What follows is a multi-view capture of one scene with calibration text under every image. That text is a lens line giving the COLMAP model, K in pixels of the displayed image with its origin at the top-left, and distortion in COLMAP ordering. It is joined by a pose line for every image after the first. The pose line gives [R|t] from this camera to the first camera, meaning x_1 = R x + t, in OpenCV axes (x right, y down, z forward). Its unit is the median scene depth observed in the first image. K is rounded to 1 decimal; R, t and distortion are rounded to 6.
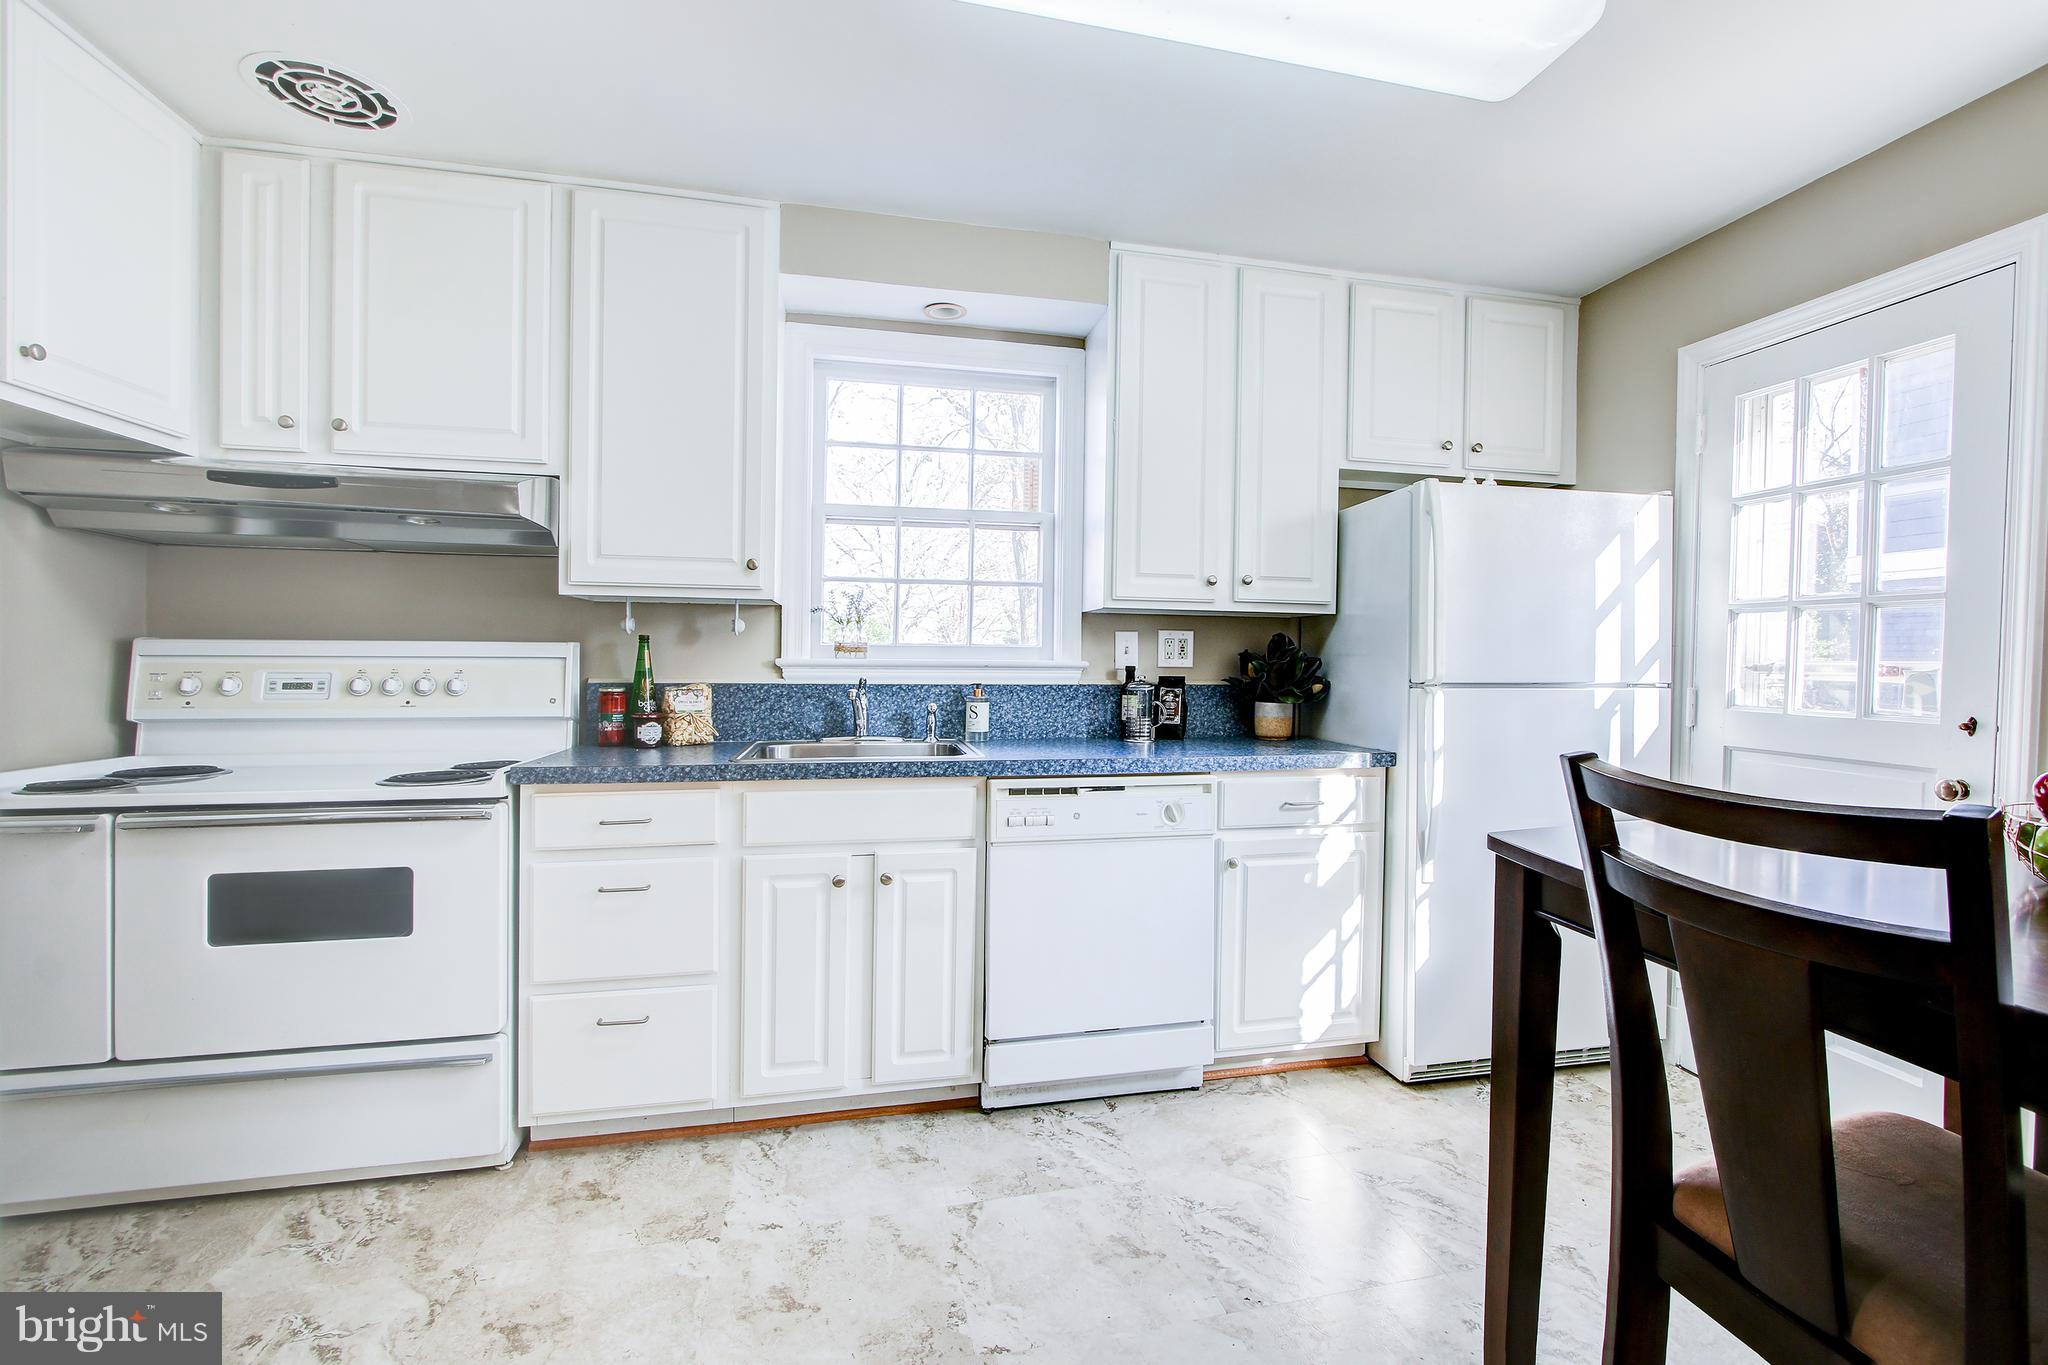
lens RADIAL K [[946.4, 0, 1094.8], [0, 946.4, 660.1], [0, 0, 1]] dist [-0.018073, 0.004890]
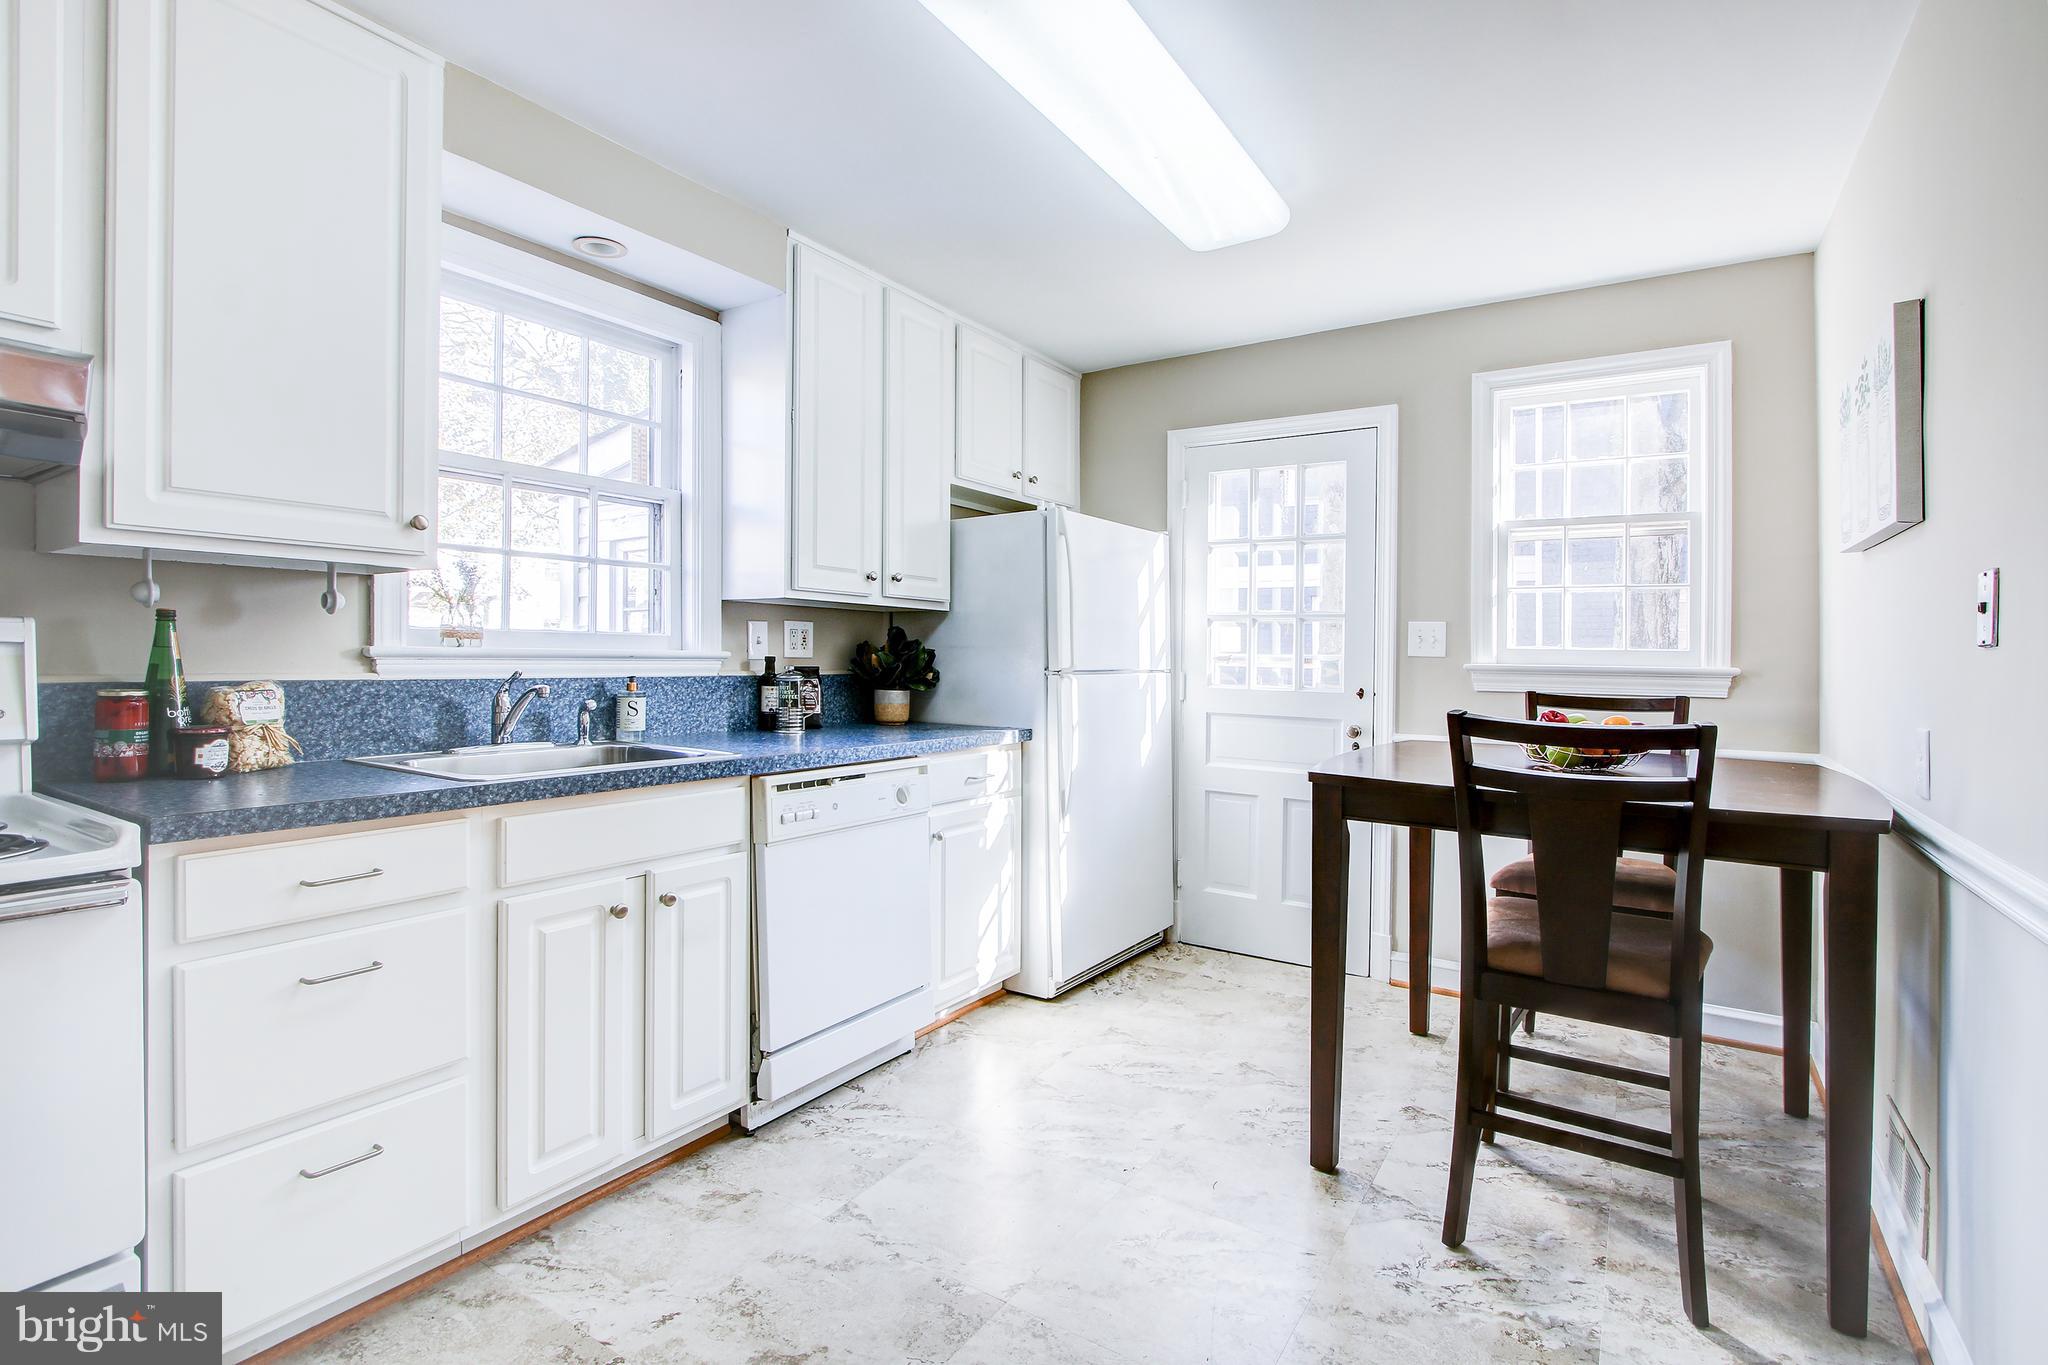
lens RADIAL K [[946.4, 0, 1043.6], [0, 946.4, 632.1], [0, 0, 1]] dist [-0.018073, 0.004890]
pose [[0.730585, 0.018472, 0.682572, -0.495118], [-0.006861, 0.999782, -0.019713, -0.002046], [-0.682787, 0.009718, 0.730553, 0.103239]]
